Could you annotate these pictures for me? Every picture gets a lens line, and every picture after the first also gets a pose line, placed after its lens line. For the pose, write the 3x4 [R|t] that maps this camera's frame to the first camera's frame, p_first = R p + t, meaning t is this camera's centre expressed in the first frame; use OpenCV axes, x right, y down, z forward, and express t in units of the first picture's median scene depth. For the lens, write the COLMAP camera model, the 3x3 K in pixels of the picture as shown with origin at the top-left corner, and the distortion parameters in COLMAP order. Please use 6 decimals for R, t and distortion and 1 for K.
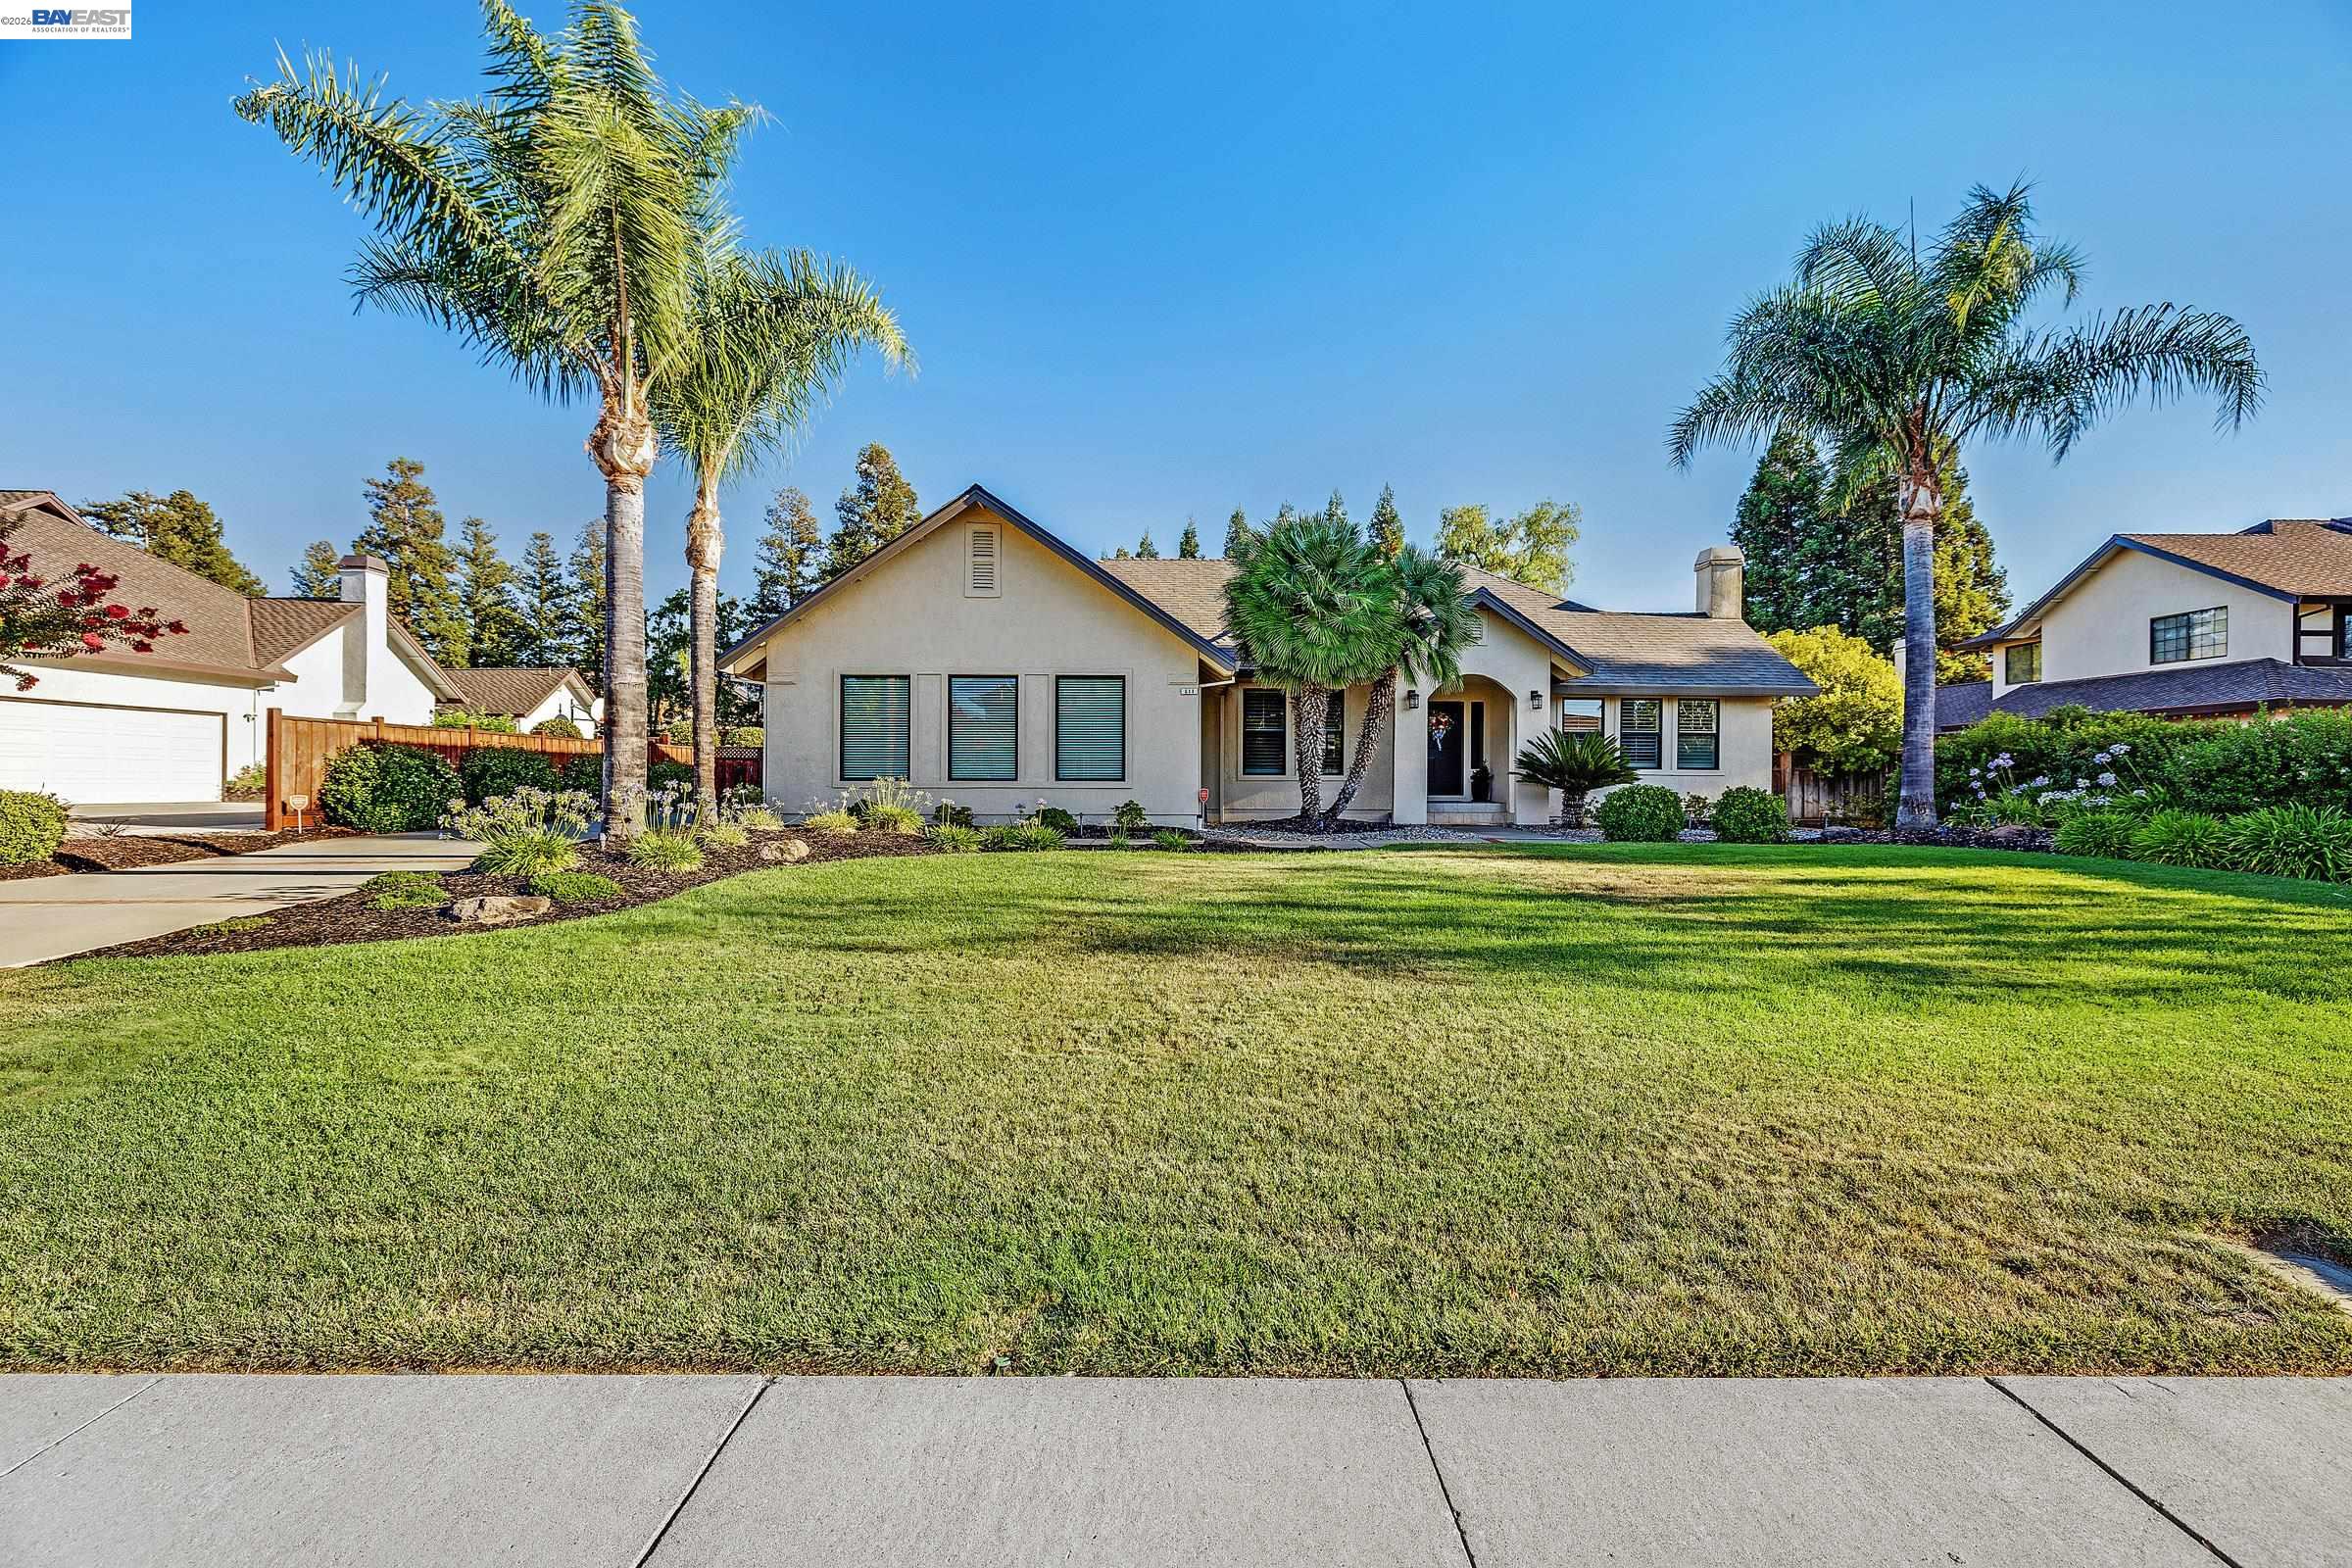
lens RADIAL K [[982.9, 0, 1176.0], [0, 982.9, 784.0], [0, 0, 1]] dist [-0.003804, -0.000660]
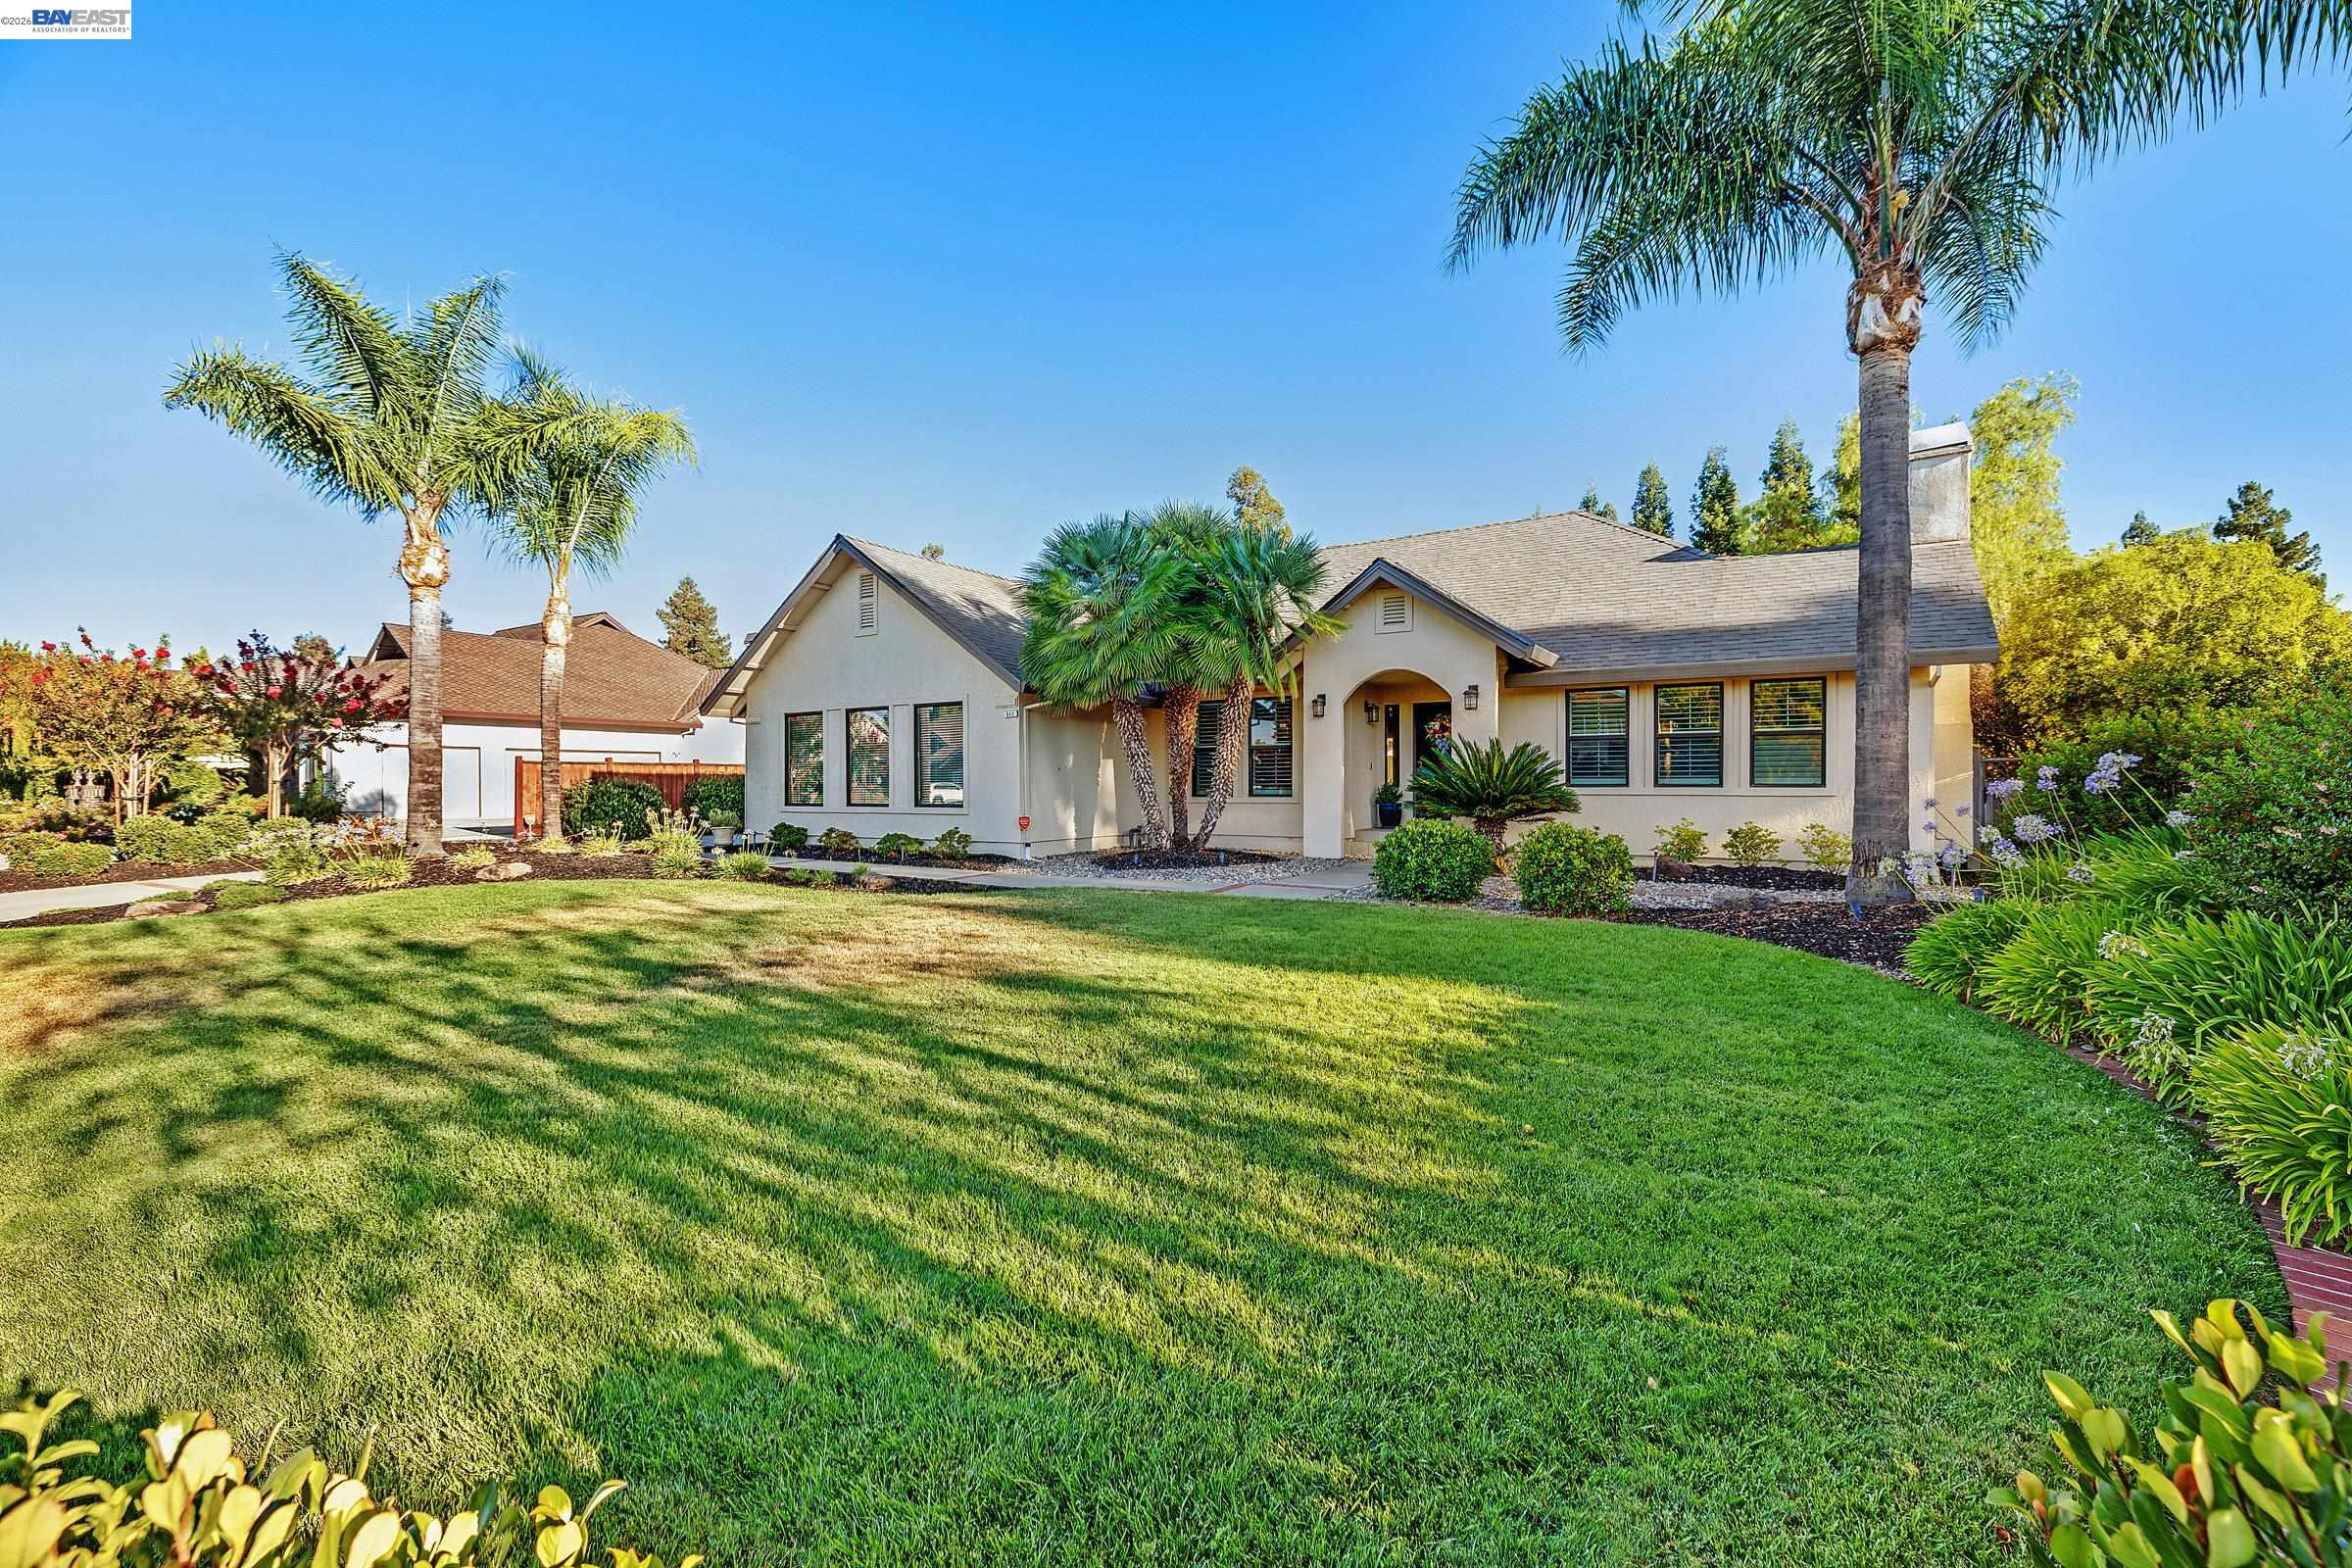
lens RADIAL K [[982.9, 0, 1176.0], [0, 982.9, 784.0], [0, 0, 1]] dist [-0.003804, -0.000660]
pose [[0.843857, -0.009064, -0.536491, 0.615888], [0.008200, 0.999958, -0.003997, -0.018698], [0.536505, -0.001026, 0.843897, 0.243469]]
